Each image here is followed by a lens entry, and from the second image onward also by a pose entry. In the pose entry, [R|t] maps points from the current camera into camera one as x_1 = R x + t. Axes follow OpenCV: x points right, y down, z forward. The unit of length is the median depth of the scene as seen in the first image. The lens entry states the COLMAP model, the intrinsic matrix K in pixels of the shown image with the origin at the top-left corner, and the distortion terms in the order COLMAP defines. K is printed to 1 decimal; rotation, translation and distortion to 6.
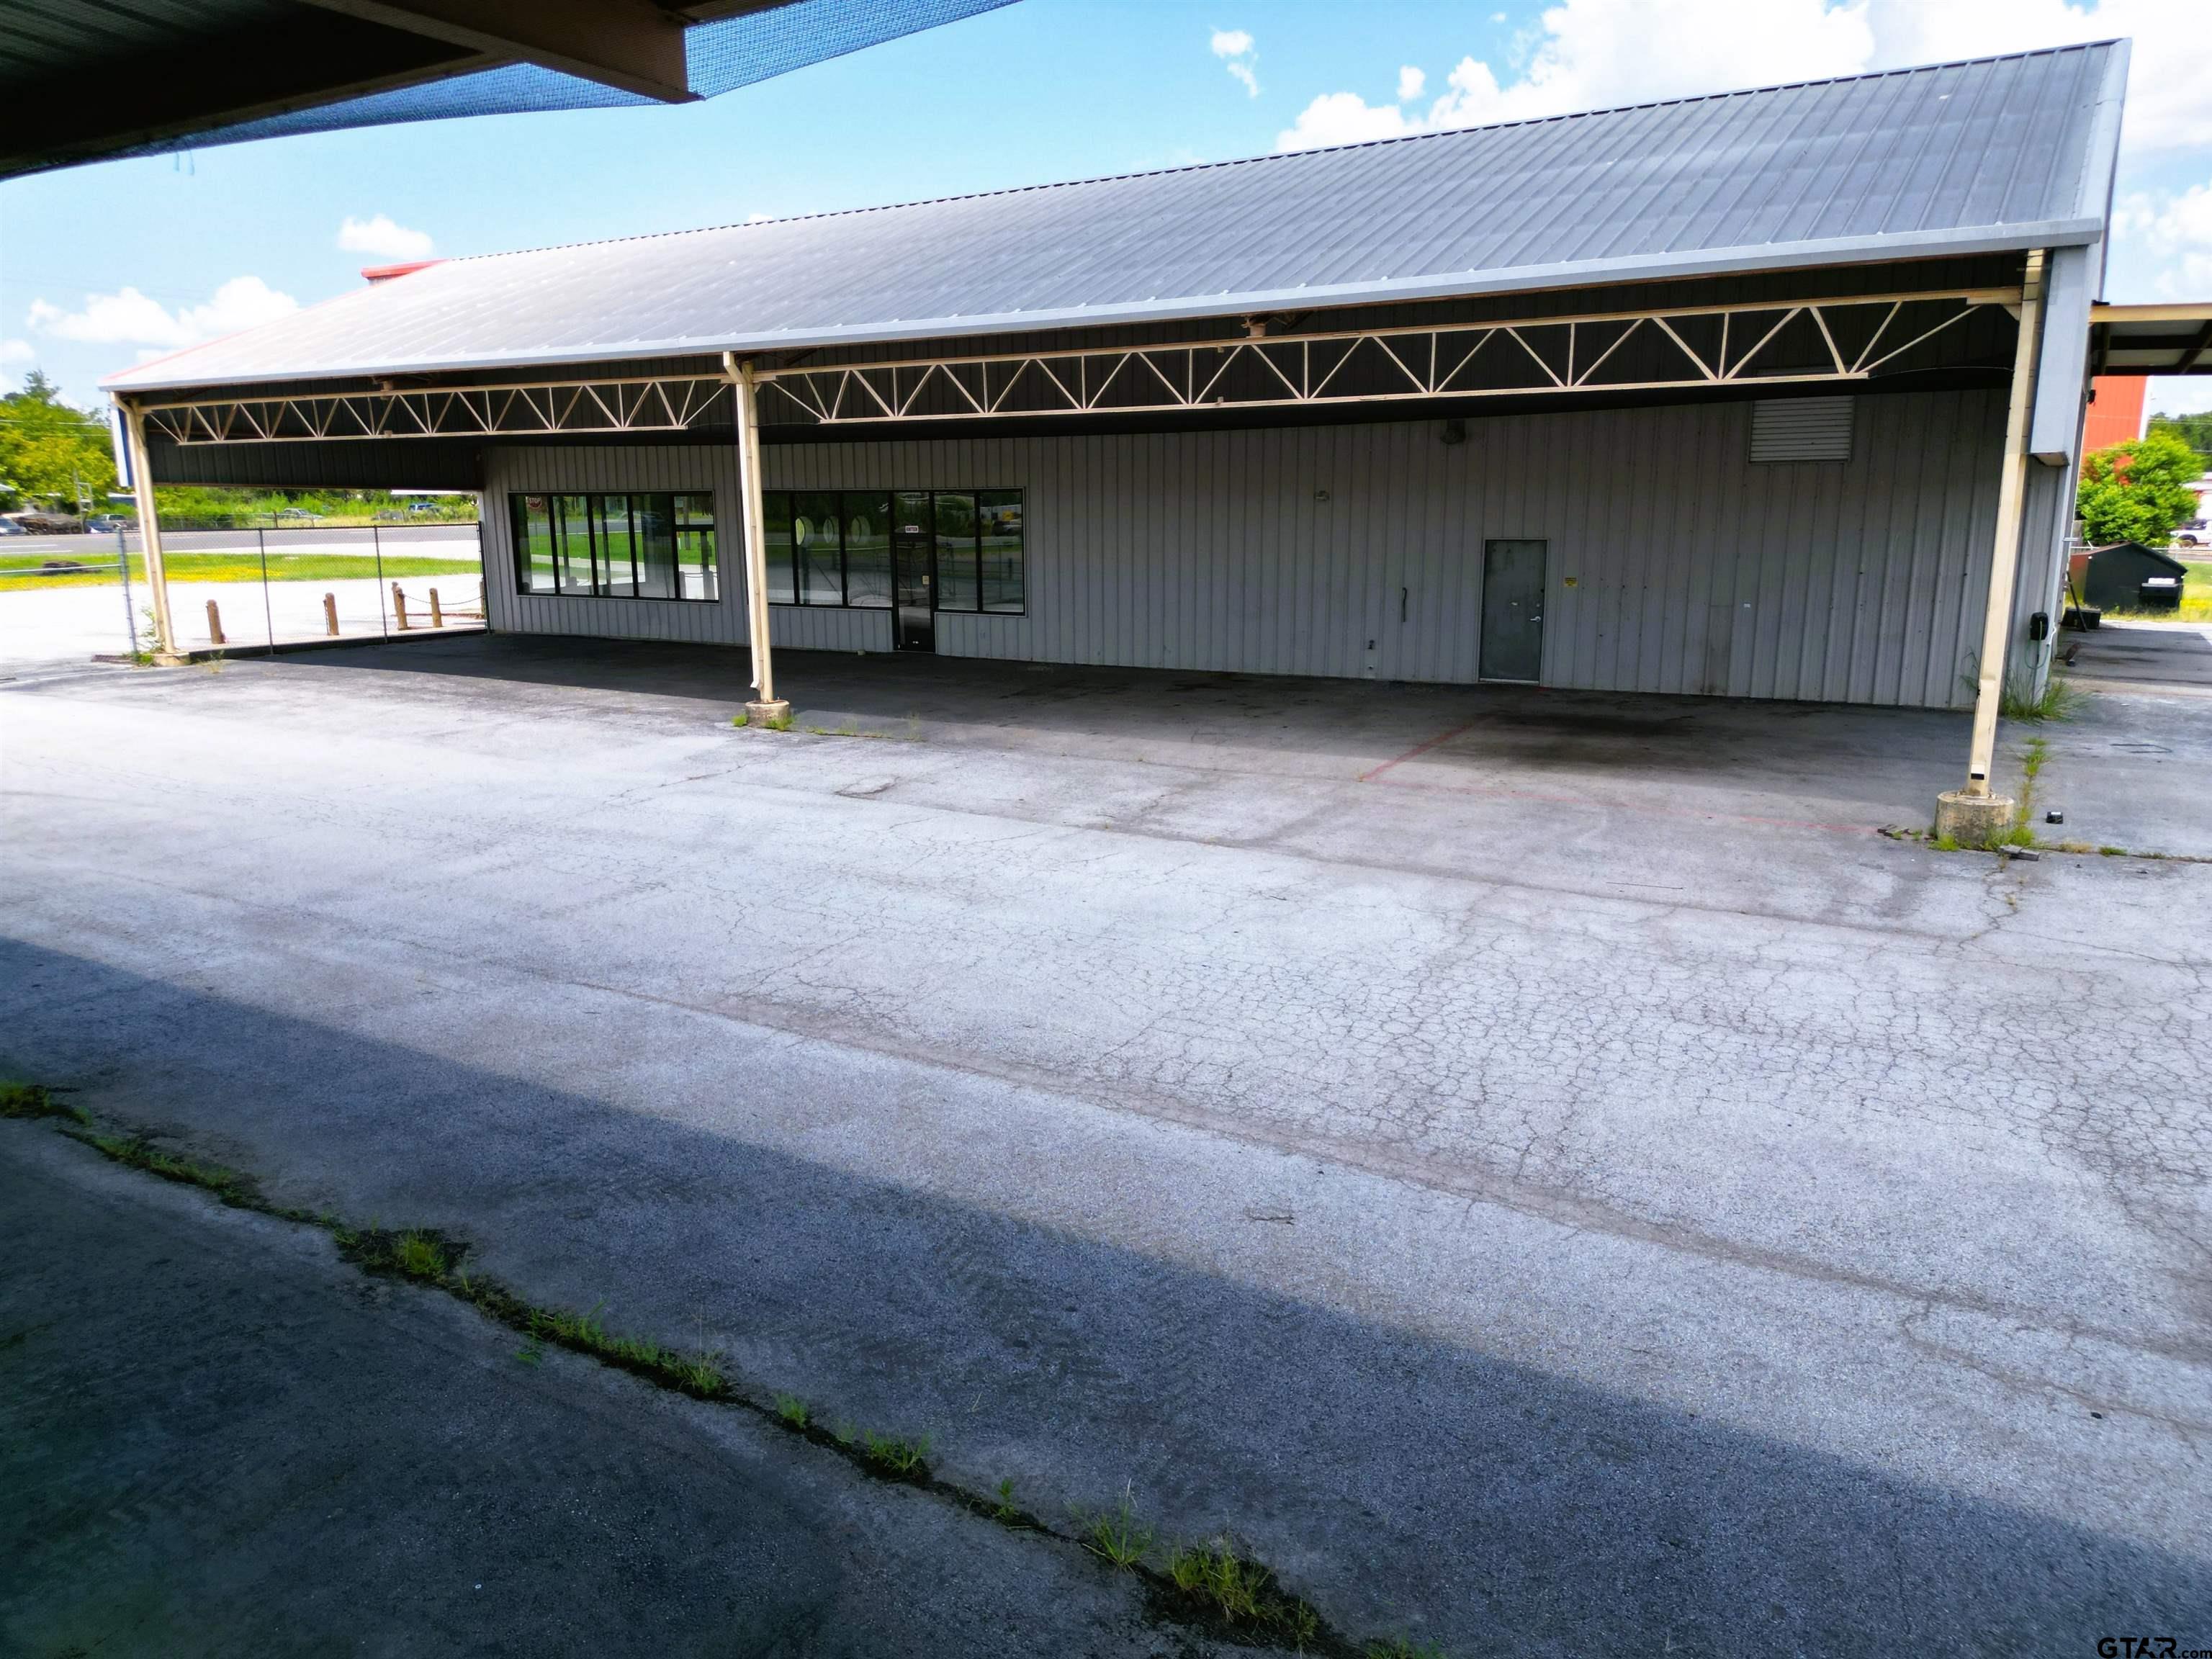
lens RADIAL K [[1550.7, 0, 1106.0], [0, 1550.7, 829.5], [0, 0, 1]] dist [0.065410, -0.045739]
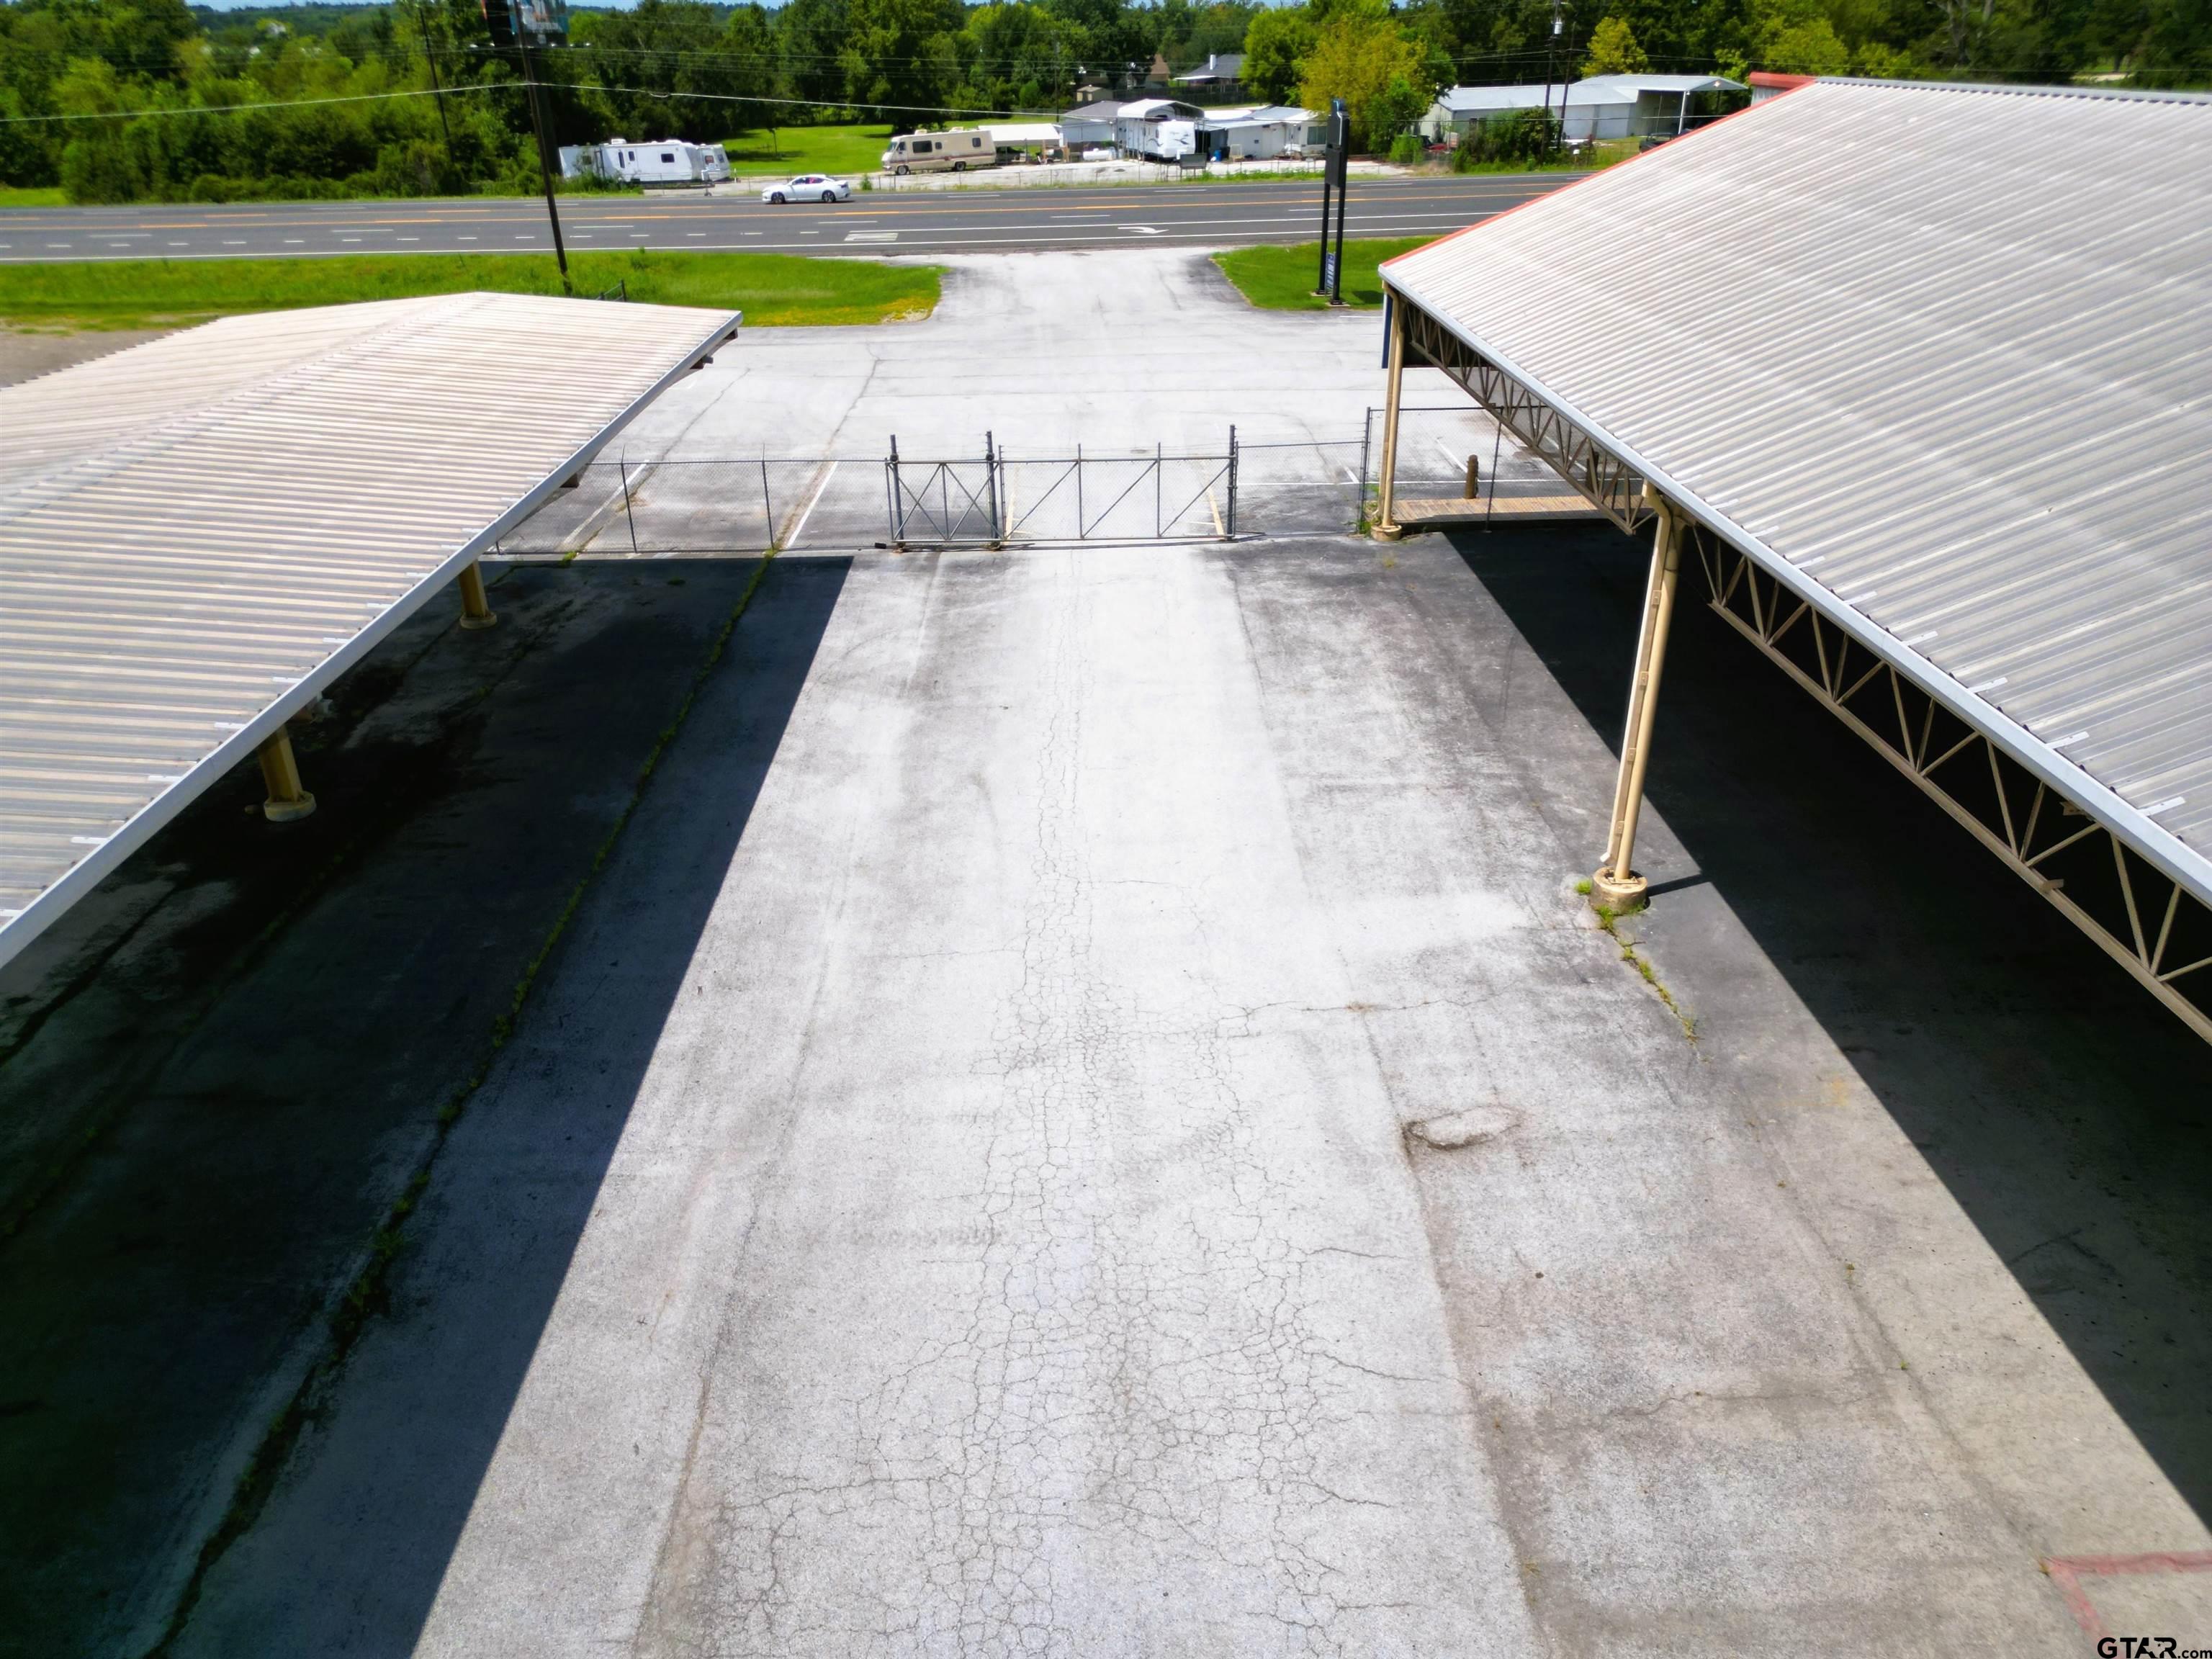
lens RADIAL K [[1550.7, 0, 1106.0], [0, 1550.7, 829.5], [0, 0, 1]] dist [0.065410, -0.045739]
pose [[0.532382, 0.383022, -0.754893, 0.545052], [-0.166133, 0.921710, 0.350499, -0.756971], [0.830042, -0.061186, 0.554335, 0.674543]]
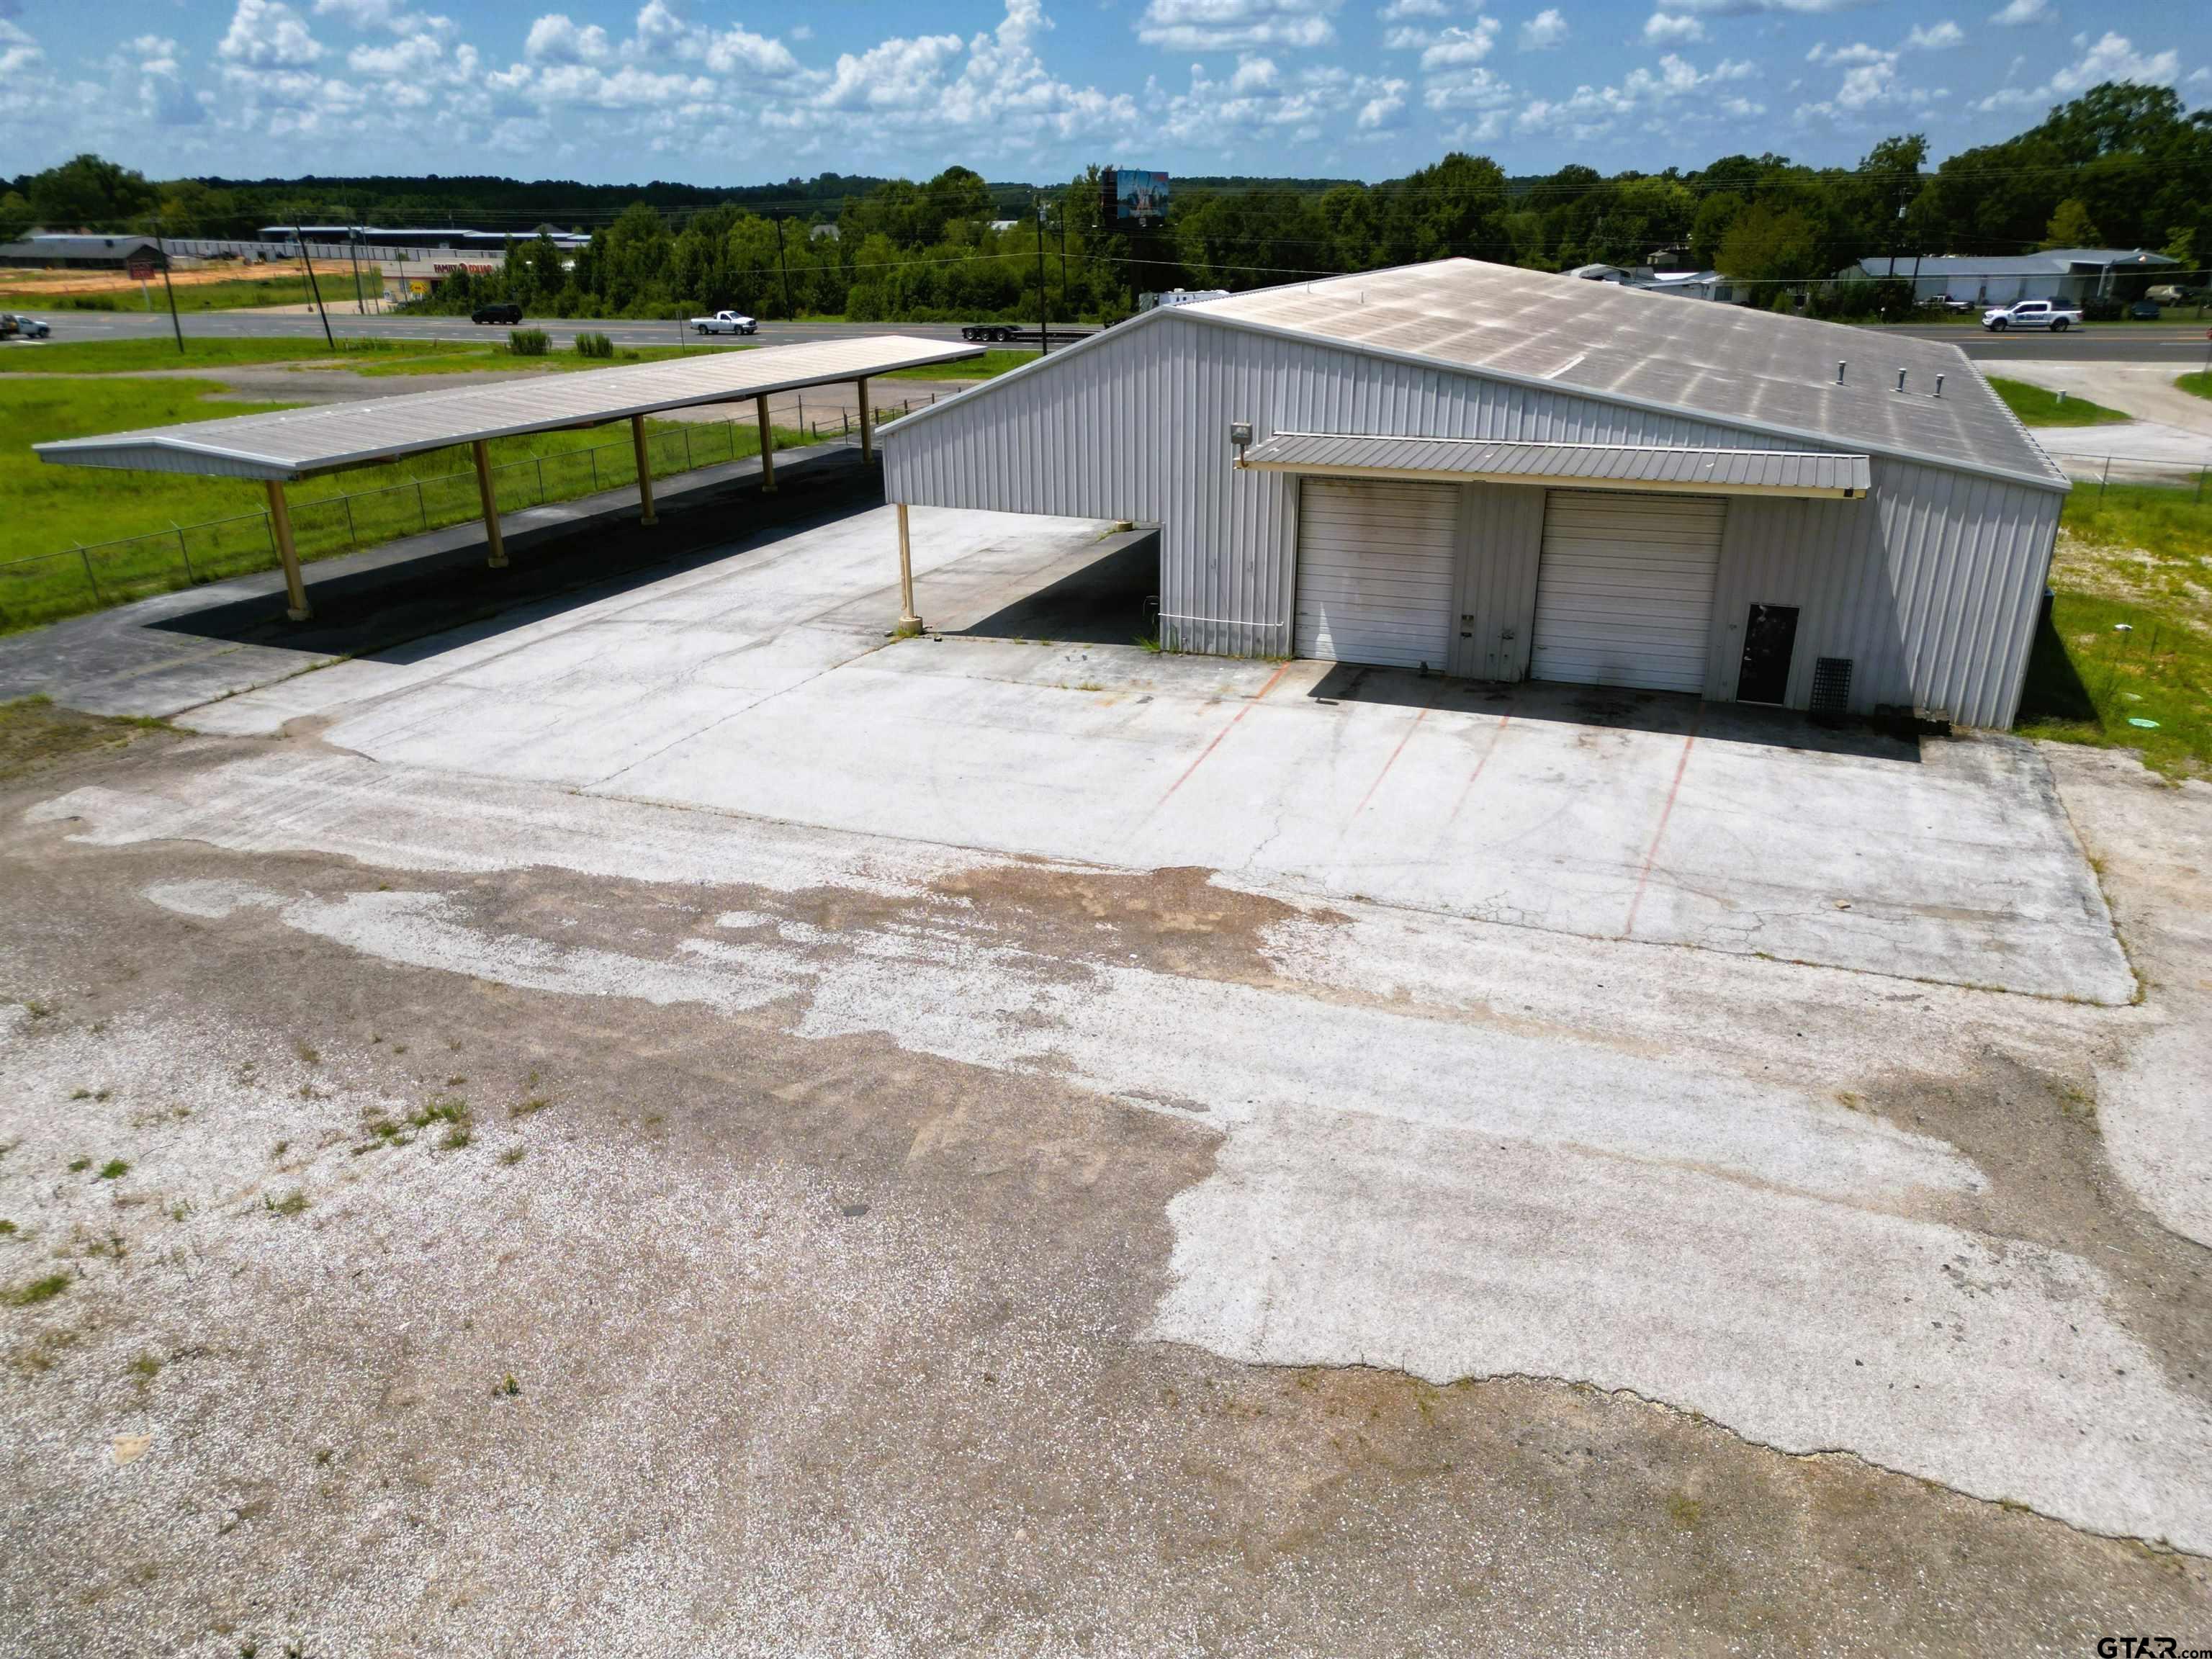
lens RADIAL K [[1582.3, 0, 1109.7], [0, 1582.3, 800.1], [0, 0, 1]] dist [0.065051, -0.043116]
pose [[0.138232, 0.350496, -0.926307, 4.842732], [-0.196497, 0.926399, 0.321208, -1.017188], [0.970711, 0.137615, 0.196930, 1.171839]]
